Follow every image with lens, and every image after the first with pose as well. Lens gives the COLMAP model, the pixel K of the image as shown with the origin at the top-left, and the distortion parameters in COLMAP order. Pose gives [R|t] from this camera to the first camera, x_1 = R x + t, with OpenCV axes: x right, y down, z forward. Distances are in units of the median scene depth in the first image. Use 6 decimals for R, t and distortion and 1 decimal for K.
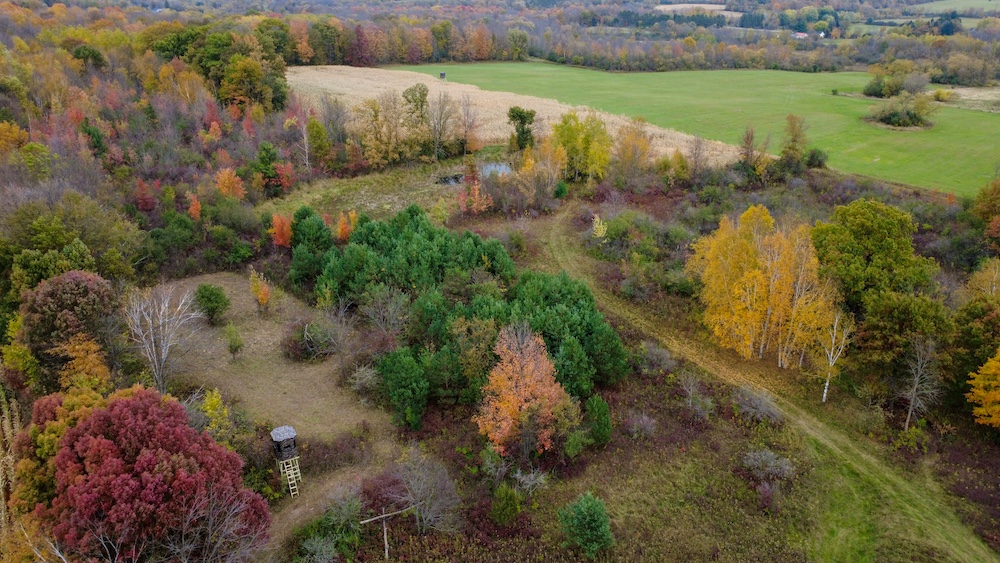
lens RADIAL K [[729.8, 0, 499.7], [0, 729.8, 283.7], [0, 0, 1]] dist [0.003709, 0.000321]
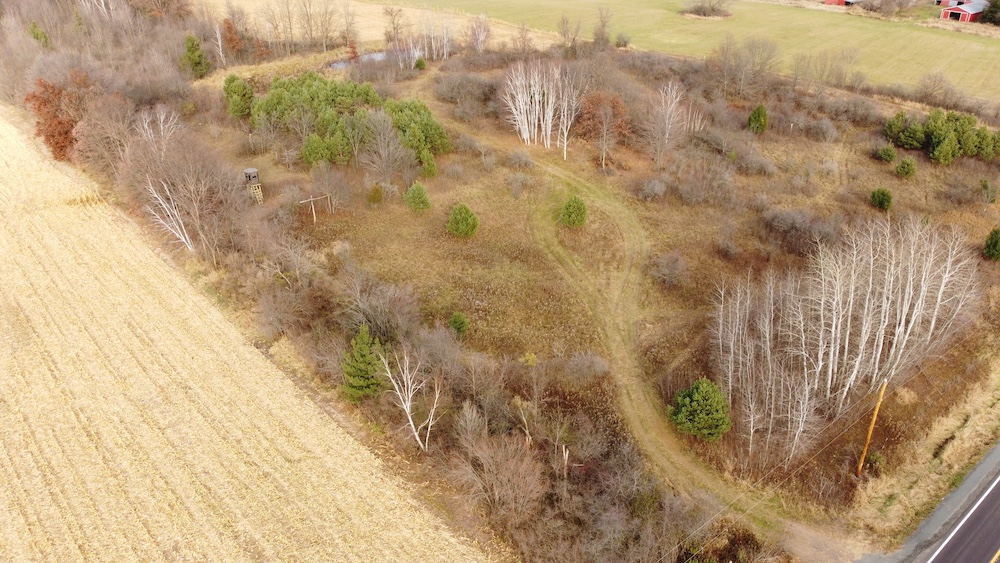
lens RADIAL K [[756.0, 0, 500.4], [0, 756.0, 279.5], [0, 0, 1]] dist [-0.001993, 0.000502]
pose [[0.989830, -0.075860, 0.120340, 0.032504], [0.065643, 0.994069, 0.086710, 0.159020], [-0.126204, -0.077929, 0.988939, -0.437033]]
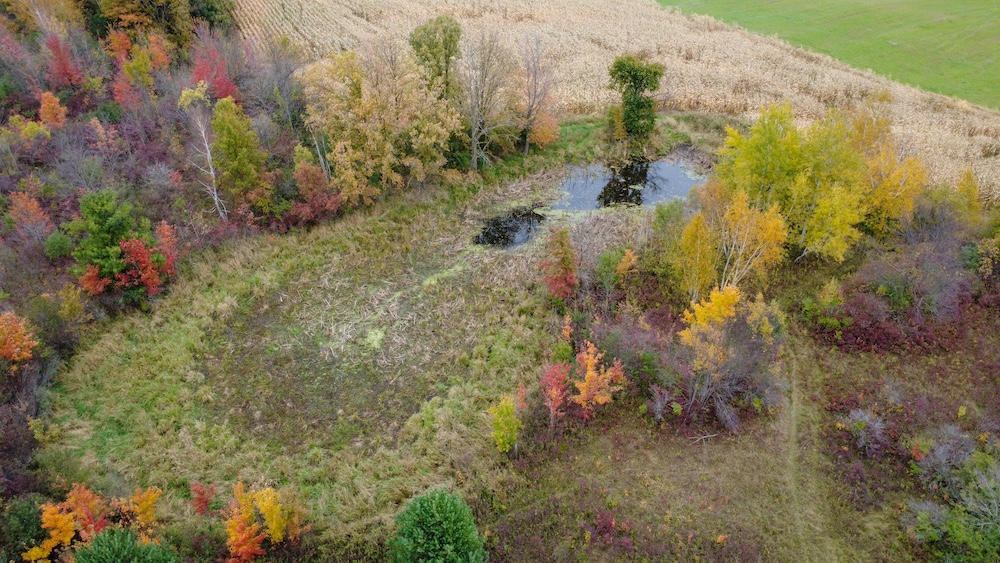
lens RADIAL K [[729.8, 0, 493.0], [0, 729.8, 286.2], [0, 0, 1]] dist [0.003709, 0.000321]
pose [[0.999331, 0.019862, -0.030704, -0.069138], [-0.013484, 0.980618, 0.195466, -0.233333], [0.033991, -0.194921, 0.980230, 0.580127]]
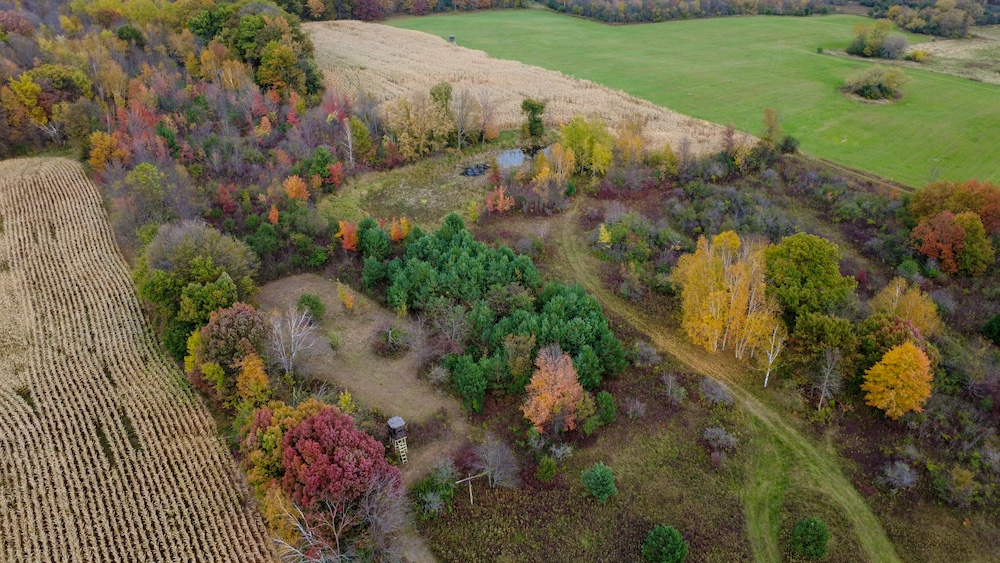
lens RADIAL K [[729.8, 0, 502.4], [0, 729.8, 285.0], [0, 0, 1]] dist [0.003709, 0.000321]
pose [[0.999891, -0.003311, 0.014355, -0.044987], [0.001626, 0.993265, 0.115855, -0.111282], [-0.014642, -0.115819, 0.993162, -0.205165]]
